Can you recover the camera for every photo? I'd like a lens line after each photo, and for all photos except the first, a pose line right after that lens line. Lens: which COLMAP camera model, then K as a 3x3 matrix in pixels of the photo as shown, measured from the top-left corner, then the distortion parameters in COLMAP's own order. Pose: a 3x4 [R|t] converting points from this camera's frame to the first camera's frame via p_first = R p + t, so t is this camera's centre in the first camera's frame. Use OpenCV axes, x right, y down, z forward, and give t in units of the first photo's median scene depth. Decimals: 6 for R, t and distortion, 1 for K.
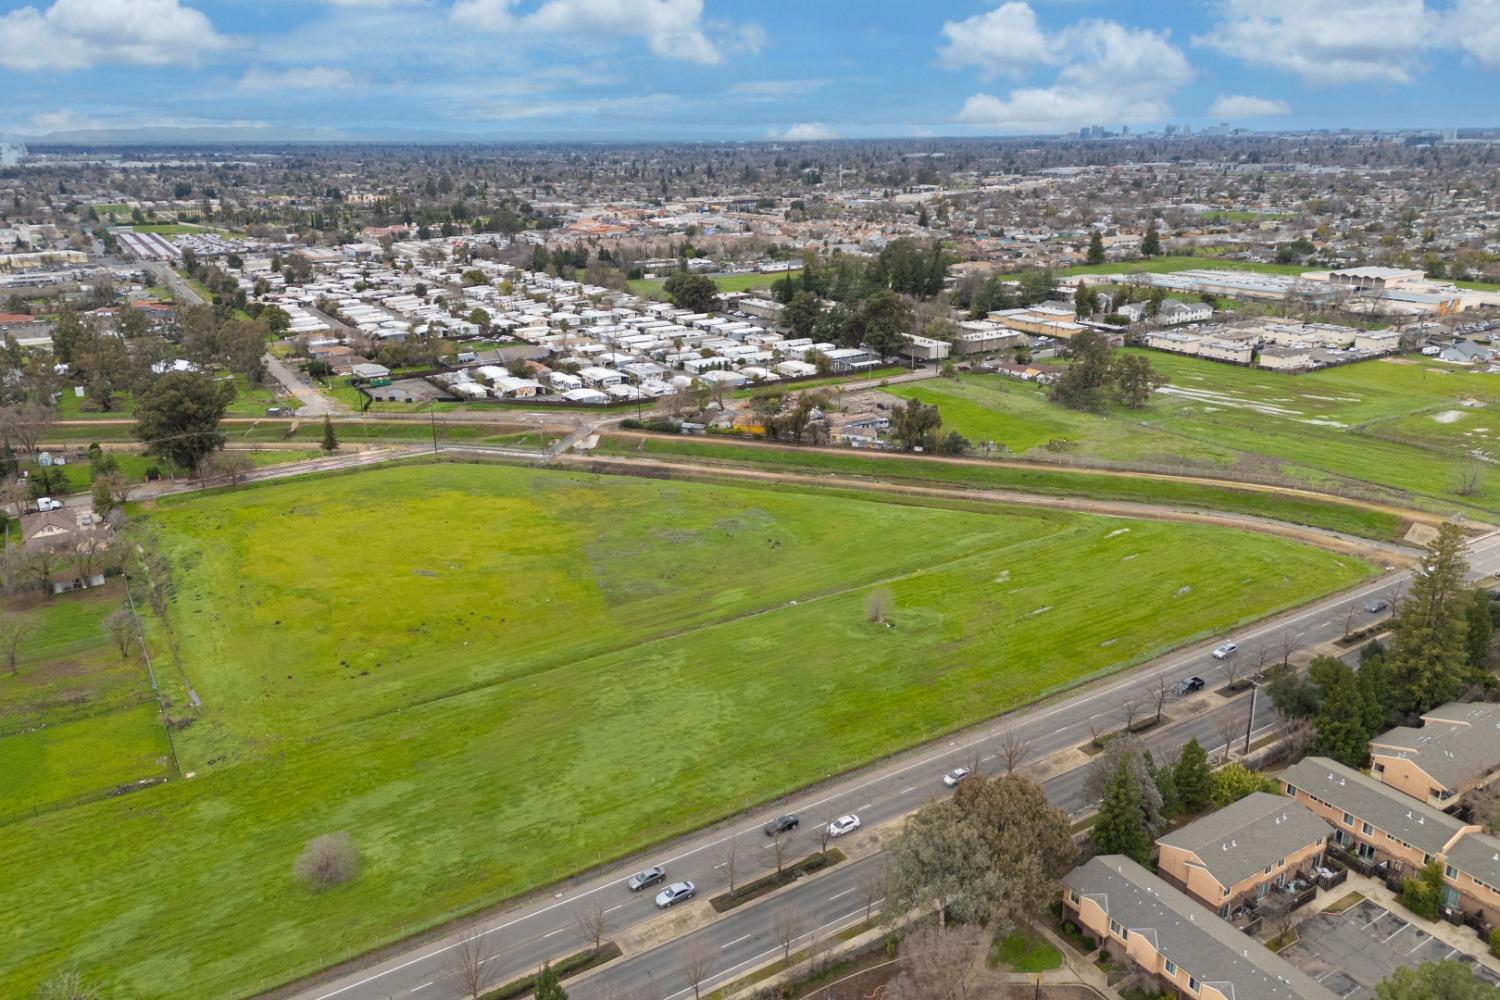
lens RADIAL K [[1094.5, 0, 750.0], [0, 1094.5, 500.0], [0, 0, 1]] dist [0.086915, -0.077177]
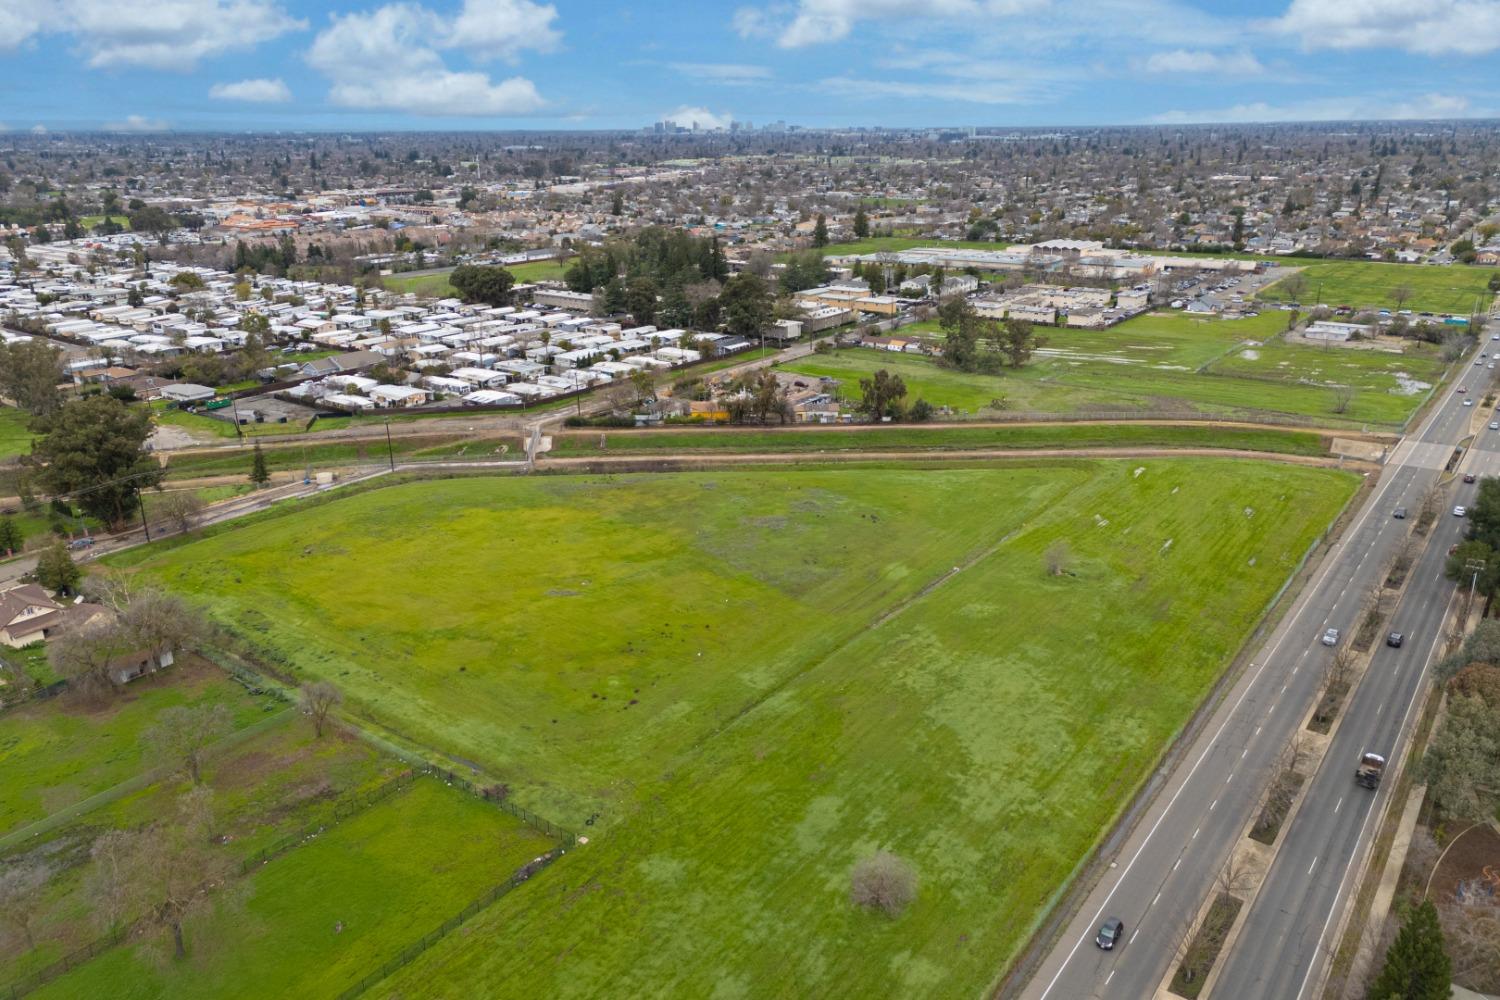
lens RADIAL K [[1094.5, 0, 750.0], [0, 1094.5, 500.0], [0, 0, 1]] dist [0.086915, -0.077177]
pose [[0.933538, -0.113470, 0.340046, -0.325266], [0.111739, 0.993430, 0.024737, -0.010638], [-0.340618, 0.014903, 0.940083, 0.076265]]
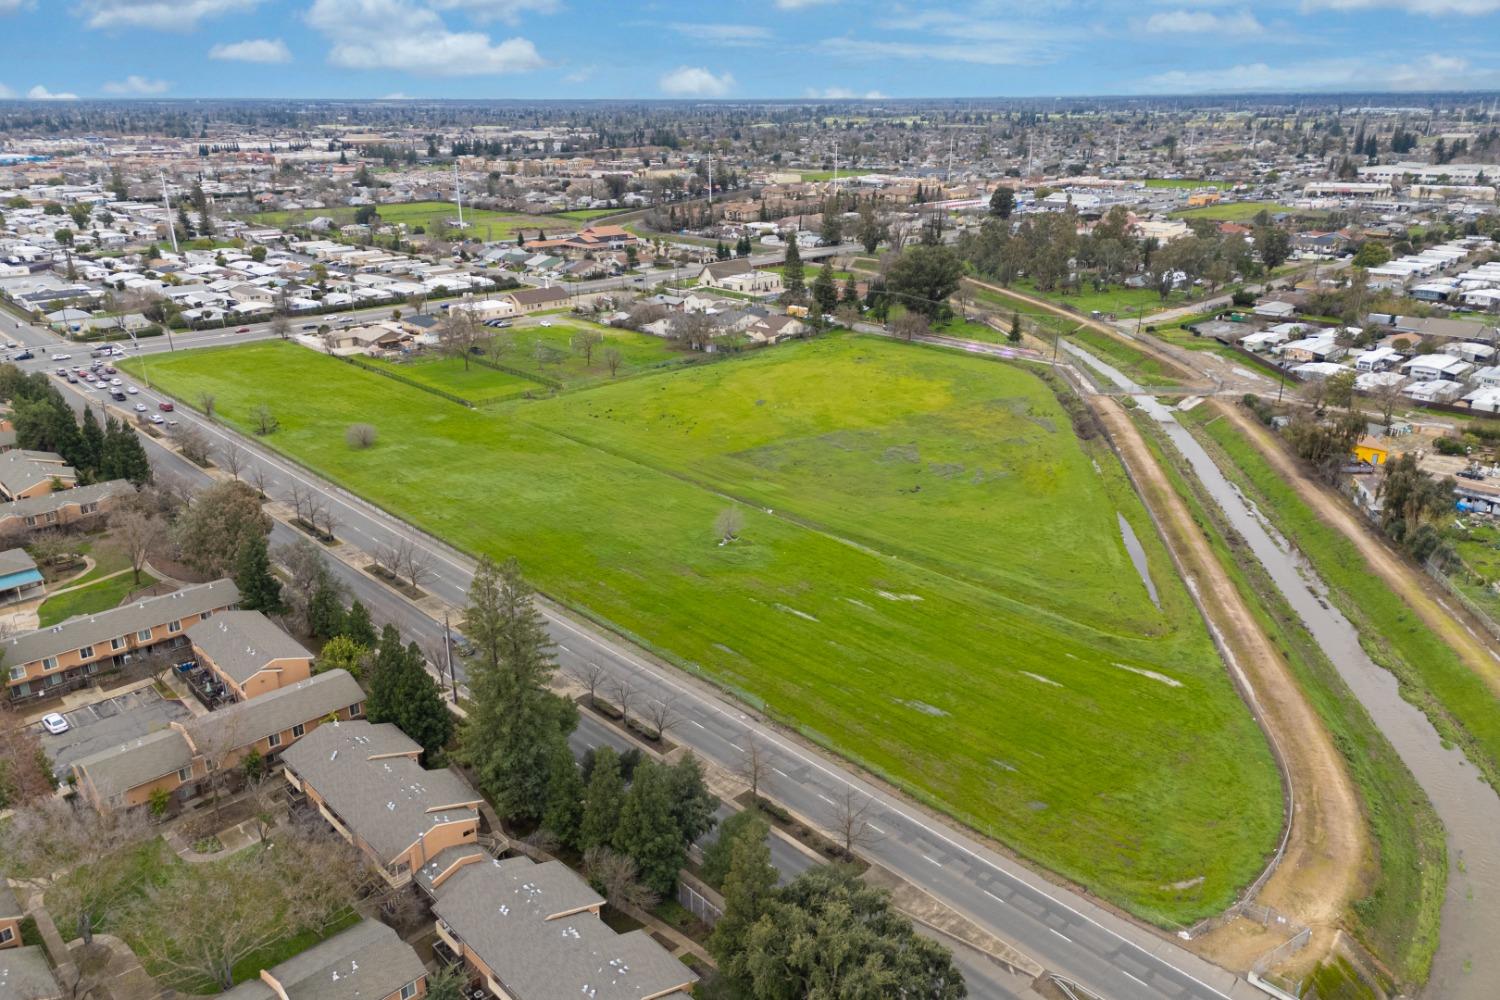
lens RADIAL K [[1094.5, 0, 750.0], [0, 1094.5, 500.0], [0, 0, 1]] dist [0.086915, -0.077177]
pose [[0.195539, 0.344961, -0.918023, 0.655118], [-0.303540, 0.911415, 0.277824, -0.129605], [0.932538, 0.224332, 0.282927, 0.477494]]
